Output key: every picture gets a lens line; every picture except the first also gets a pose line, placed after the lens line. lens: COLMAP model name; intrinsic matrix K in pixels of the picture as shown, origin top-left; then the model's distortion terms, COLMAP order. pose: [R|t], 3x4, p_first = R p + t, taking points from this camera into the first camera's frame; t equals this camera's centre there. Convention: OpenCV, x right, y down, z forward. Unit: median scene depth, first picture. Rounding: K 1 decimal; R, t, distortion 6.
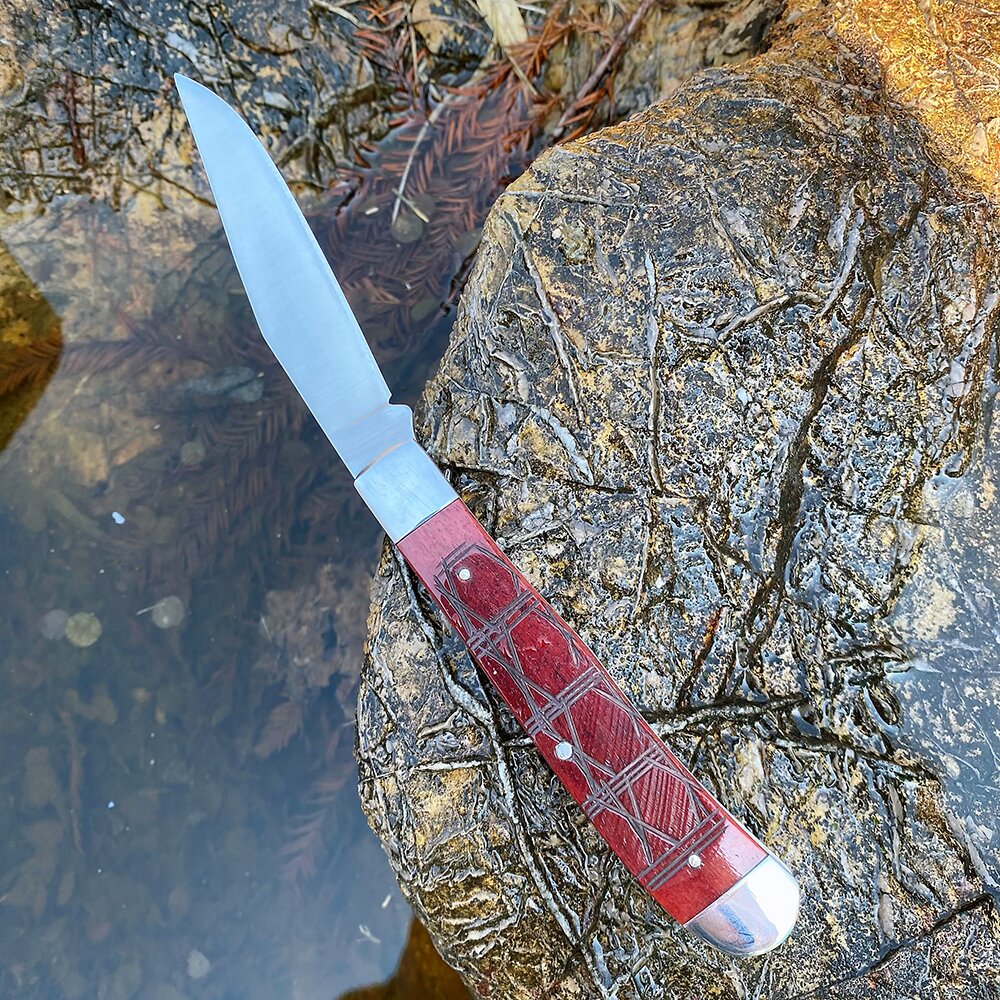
lens RADIAL K [[1020.5, 0, 517.7], [0, 1020.5, 478.5], [0, 0, 1]] dist [0.047944, -0.124581]
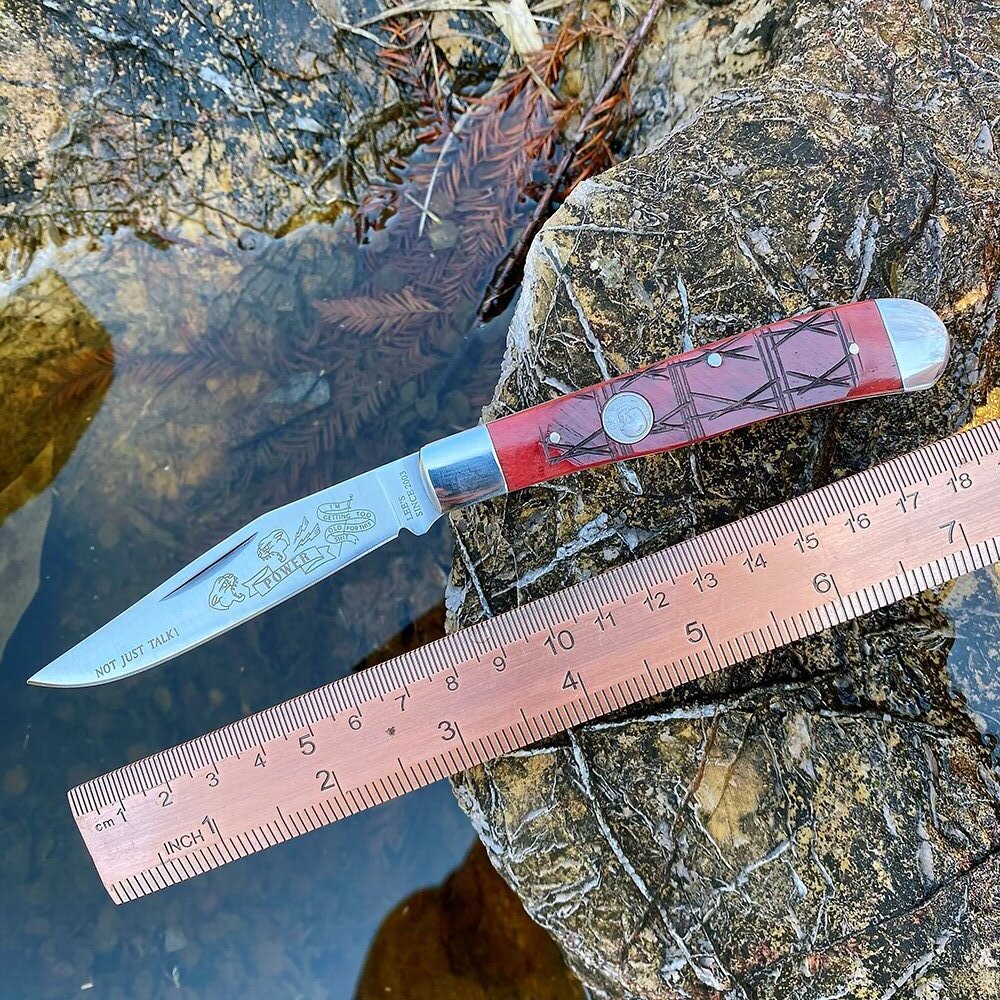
lens RADIAL K [[1014.3, 0, 518.3], [0, 1014.3, 485.5], [0, 0, 1]] dist [0.089841, -0.245868]
pose [[0.997642, -0.065128, -0.021659, -0.034467], [0.066339, 0.995936, 0.060909, -0.077446], [0.017605, -0.062203, 0.997908, -0.096204]]
